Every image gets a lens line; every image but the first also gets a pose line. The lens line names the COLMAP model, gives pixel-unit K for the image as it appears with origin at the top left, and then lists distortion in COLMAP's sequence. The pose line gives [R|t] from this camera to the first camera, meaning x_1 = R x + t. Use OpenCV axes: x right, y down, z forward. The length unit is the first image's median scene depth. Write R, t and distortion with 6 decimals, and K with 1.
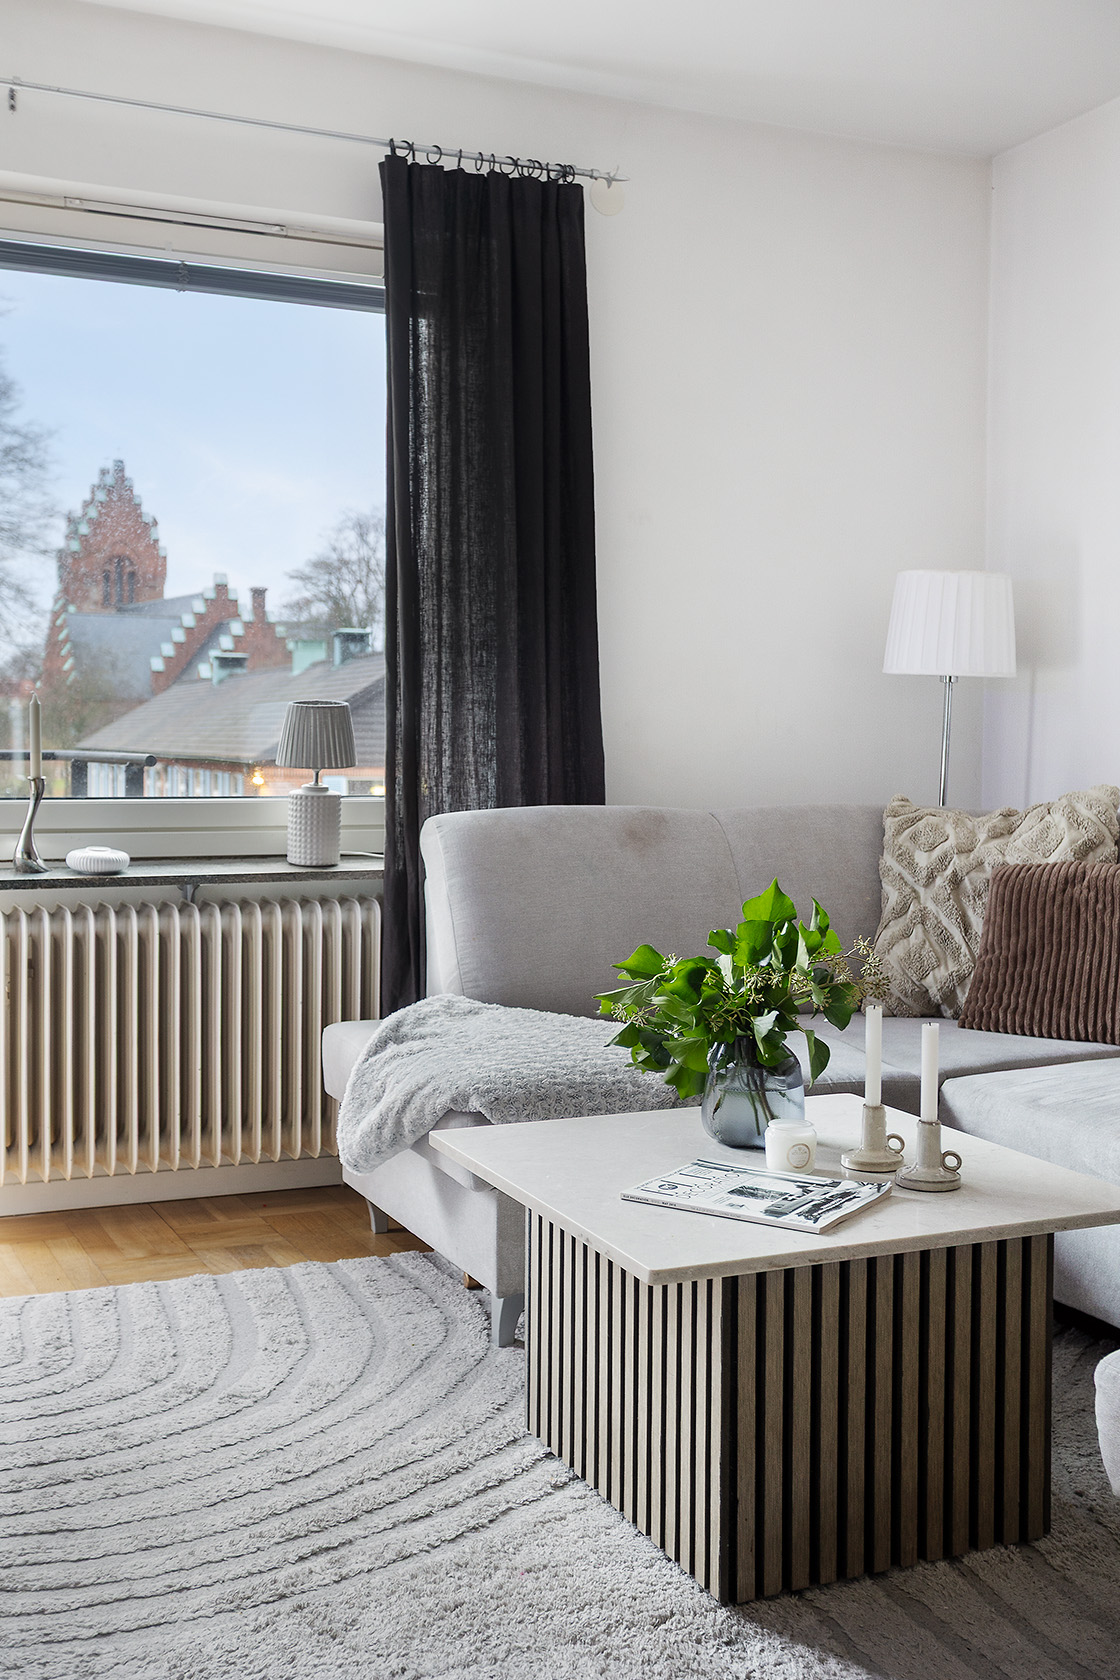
lens RADIAL K [[1707.3, 0, 586.8], [0, 1707.3, 915.2], [0, 0, 1]] dist [-0.000937, 0.000000]
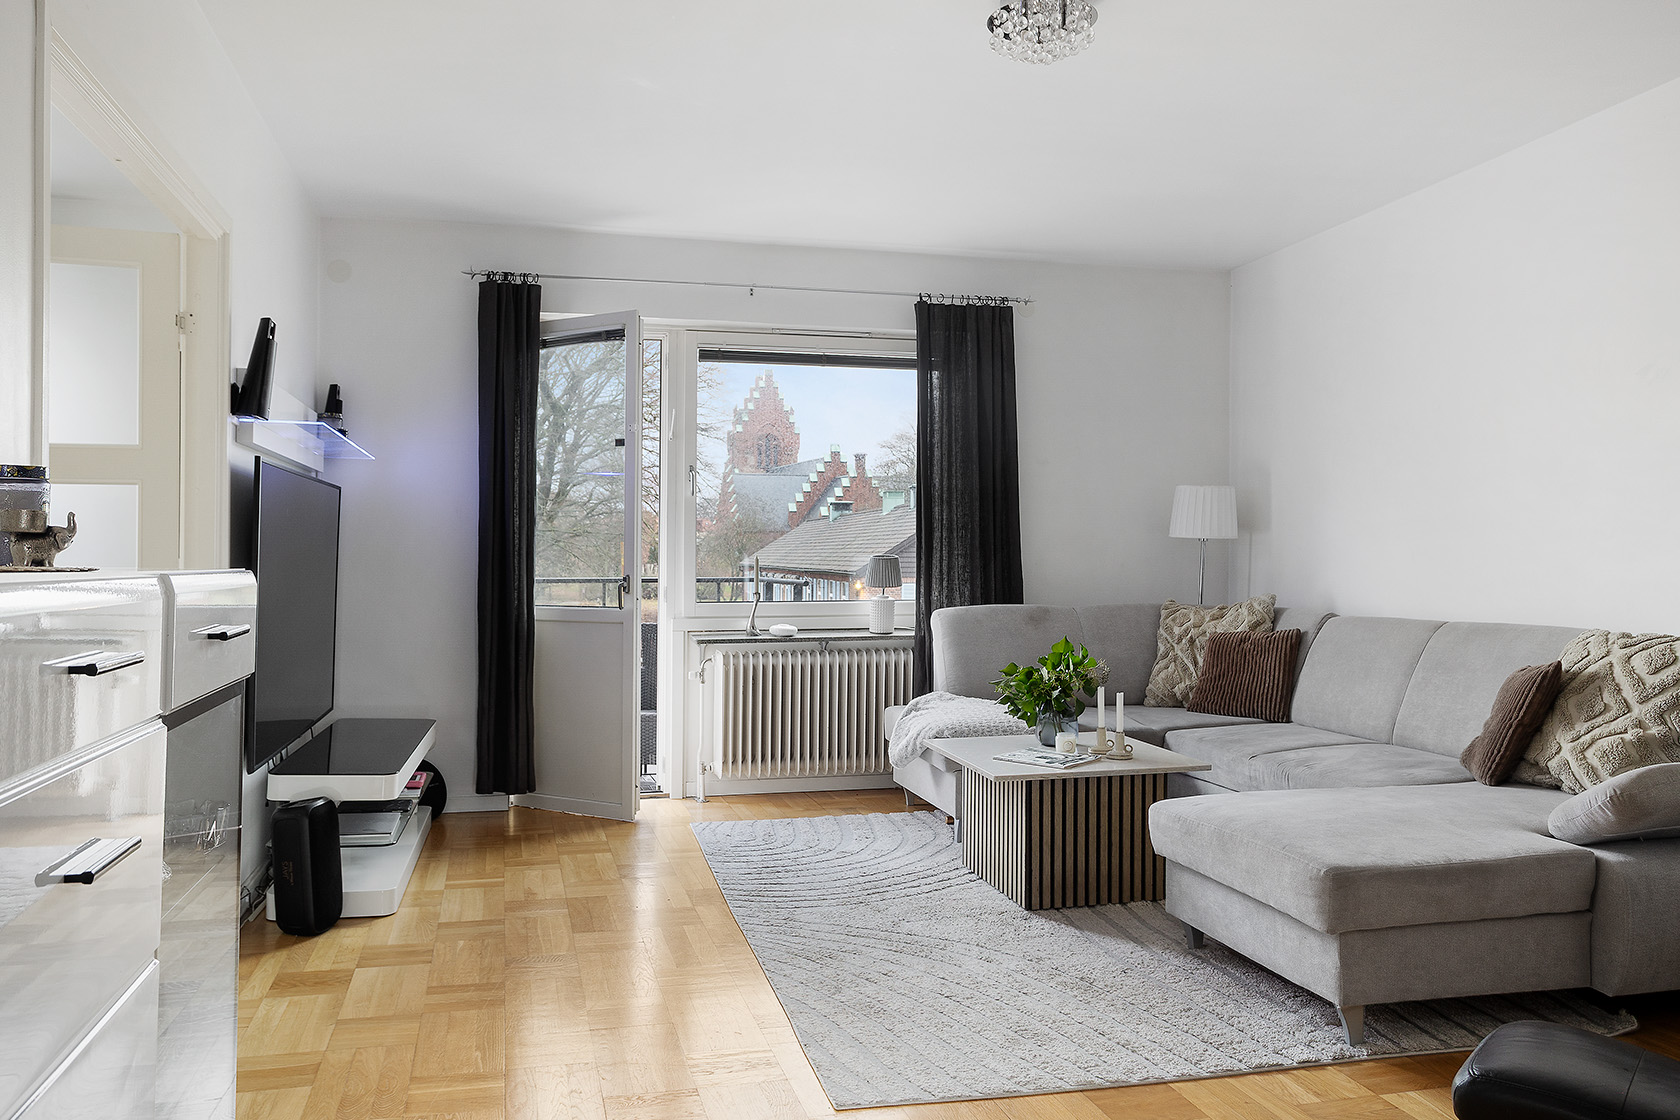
lens RADIAL K [[1378.6, 0, 842.1], [0, 1378.6, 558.6], [0, 0, 1]] dist [0.001930, -0.000384]
pose [[0.979529, -0.008958, -0.201102, 0.140524], [-0.010238, 0.995499, -0.094212, 0.041829], [0.201041, 0.094342, 0.975029, -0.704027]]
